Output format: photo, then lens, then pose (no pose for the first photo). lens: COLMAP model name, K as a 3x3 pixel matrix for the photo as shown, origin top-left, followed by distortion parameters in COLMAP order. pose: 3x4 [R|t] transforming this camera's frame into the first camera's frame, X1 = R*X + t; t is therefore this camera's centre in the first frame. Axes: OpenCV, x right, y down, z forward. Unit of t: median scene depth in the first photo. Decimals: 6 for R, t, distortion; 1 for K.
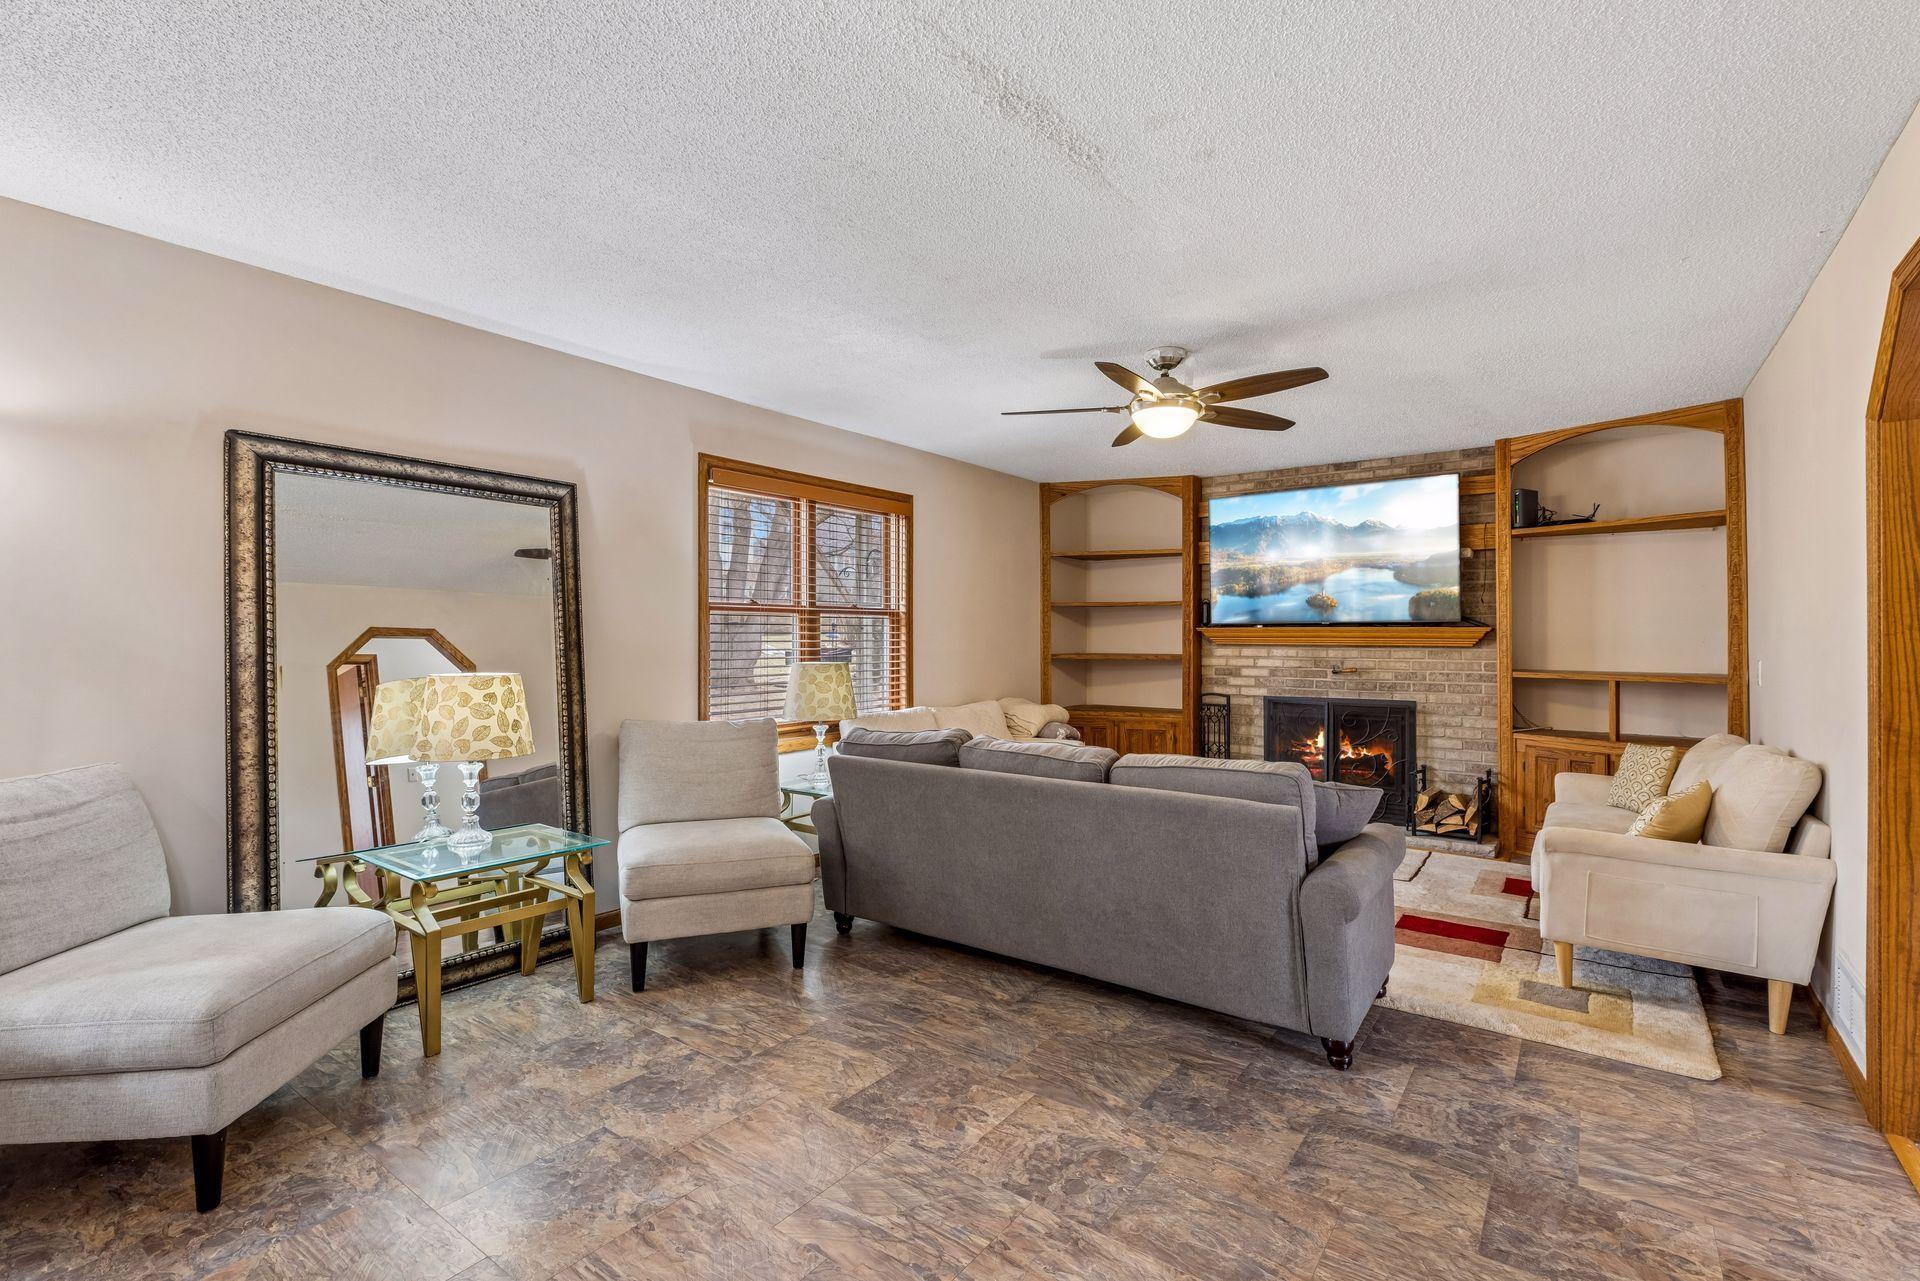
lens RADIAL K [[862.9, 0, 959.8], [0, 862.9, 631.5], [0, 0, 1]] dist [0.006548, -0.002246]
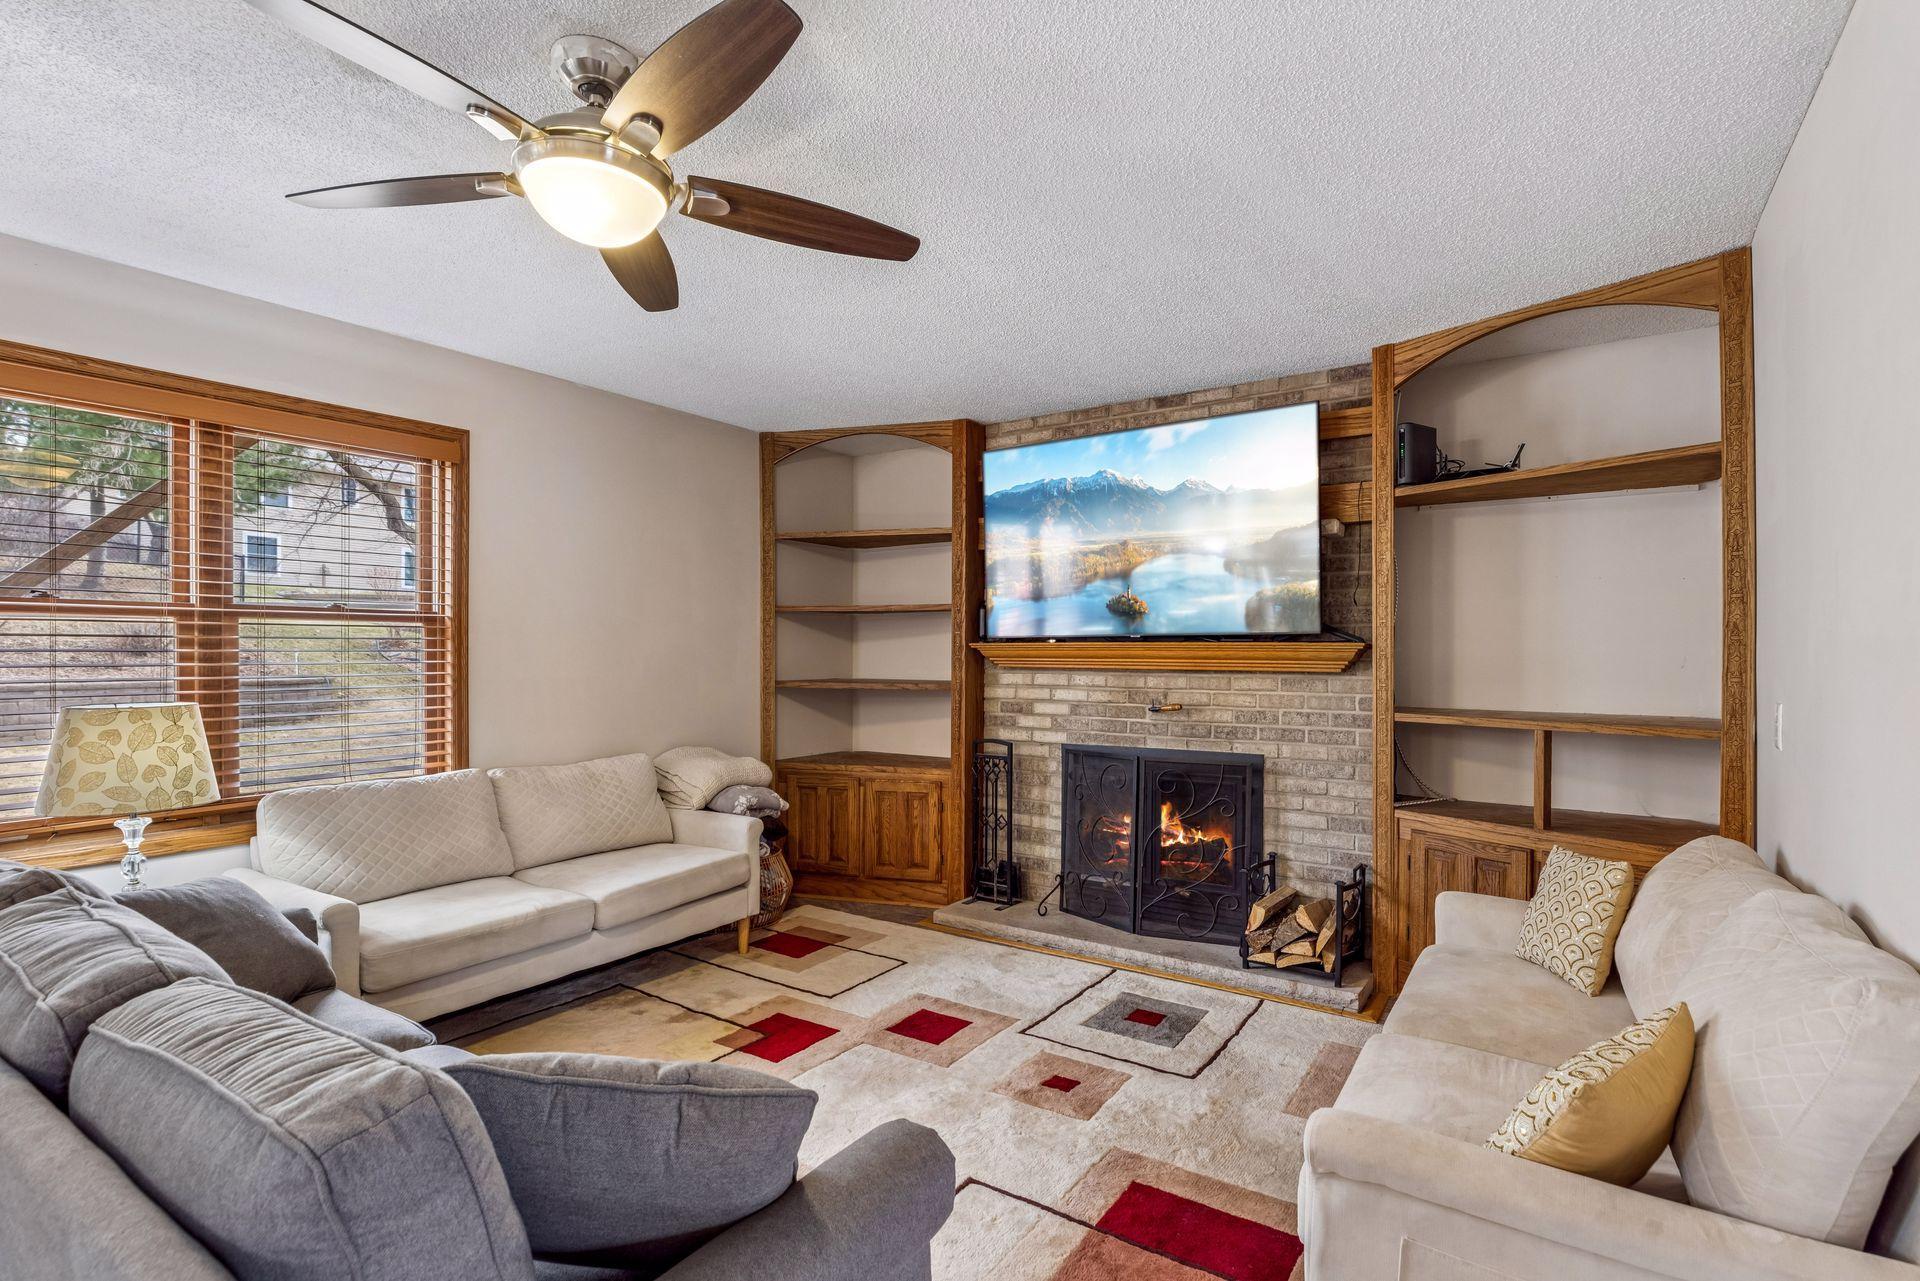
lens RADIAL K [[922.8, 0, 955.7], [0, 922.8, 658.0], [0, 0, 1]] dist [-0.008741, 0.002239]
pose [[0.999262, 0.001125, 0.038396, 0.276407], [-0.001571, 0.999932, 0.011571, -0.001041], [-0.038381, -0.011623, 0.999196, 0.320183]]
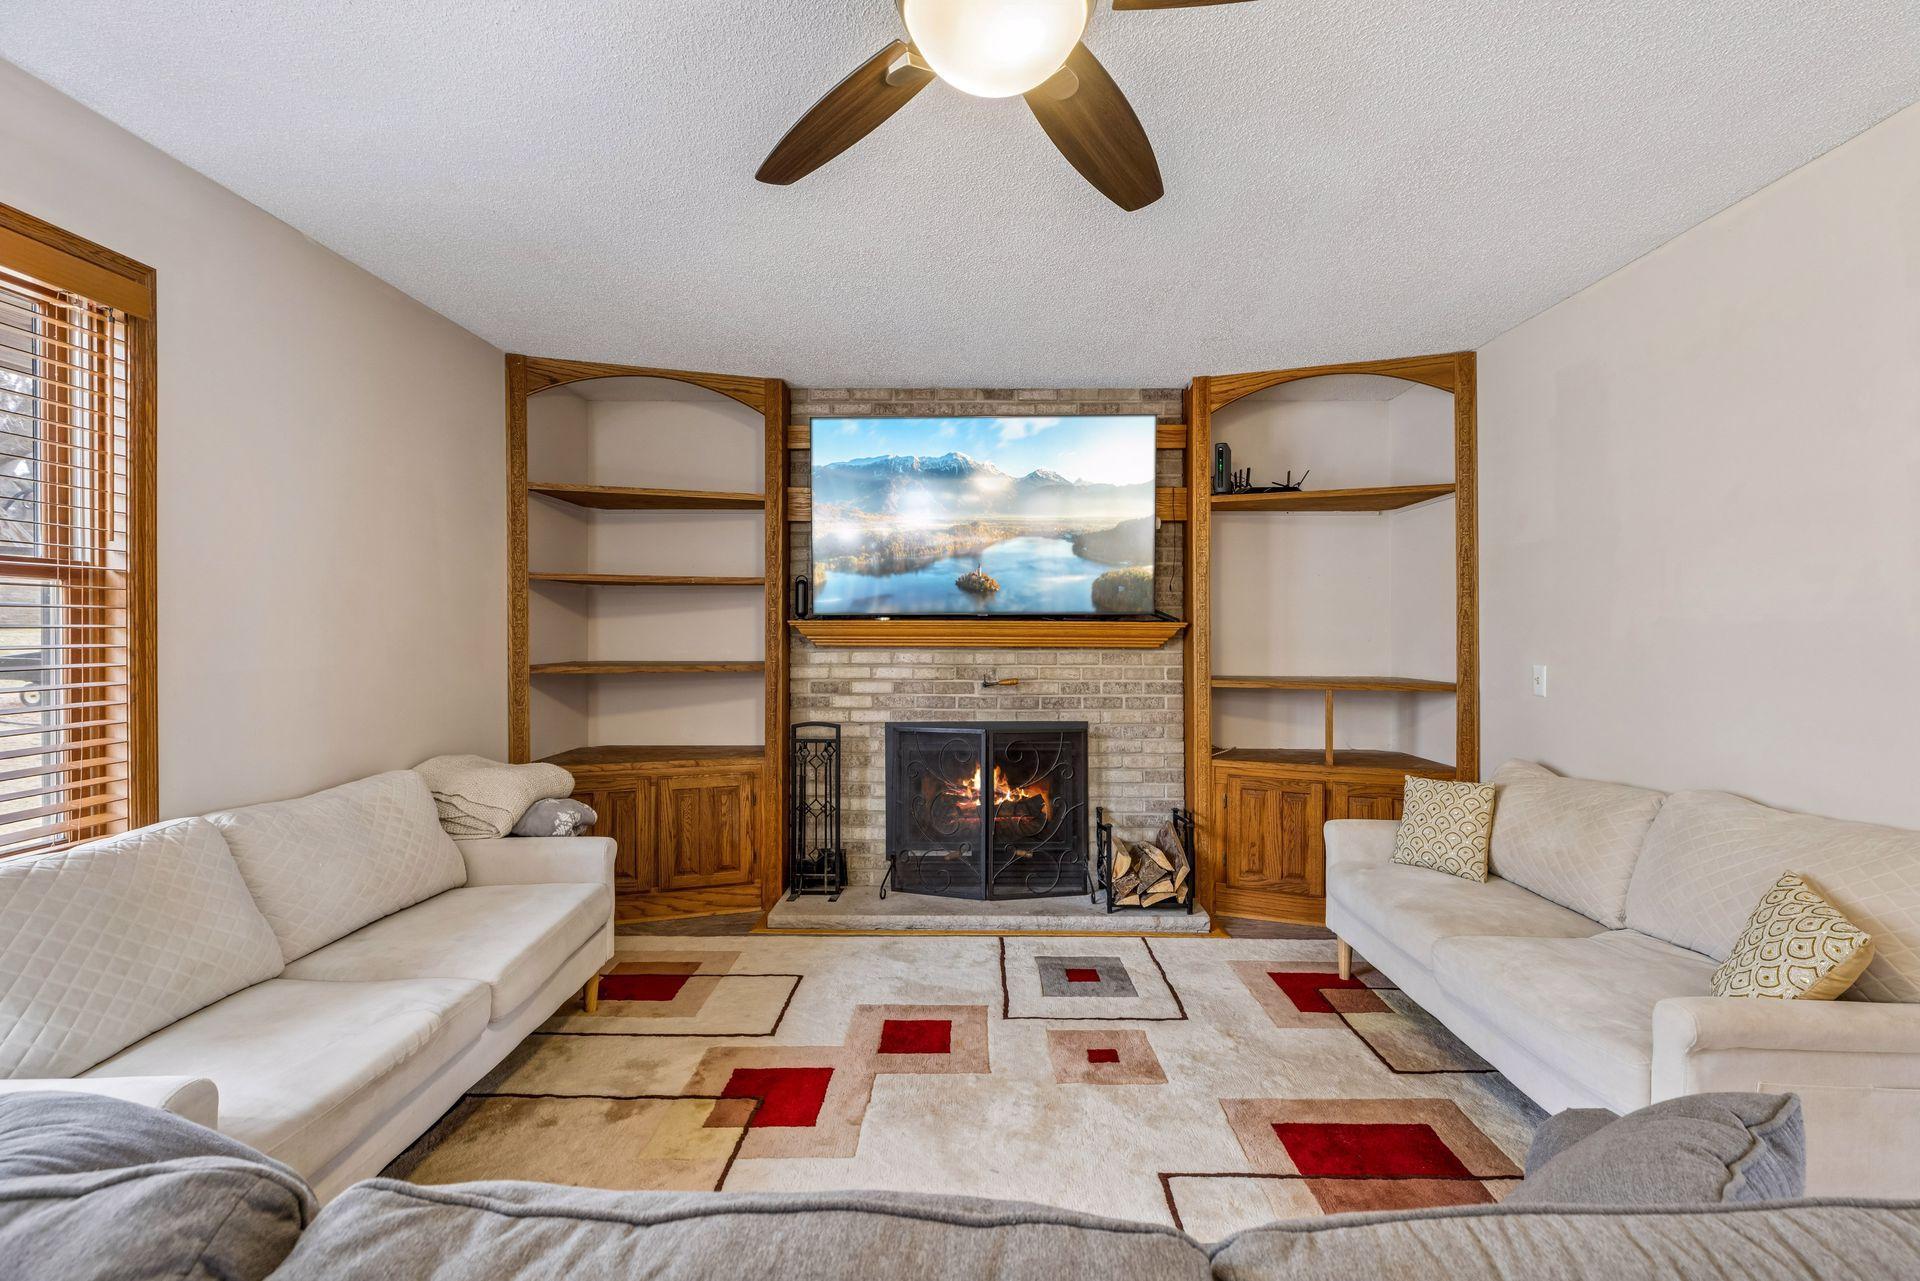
lens RADIAL K [[862.9, 0, 974.0], [0, 862.9, 635.6], [0, 0, 1]] dist [0.006548, -0.002246]
pose [[0.809168, -0.001623, 0.587575, 0.013773], [-0.004747, 0.999946, 0.009299, 0.000401], [-0.587558, -0.010313, 0.809116, 0.476209]]
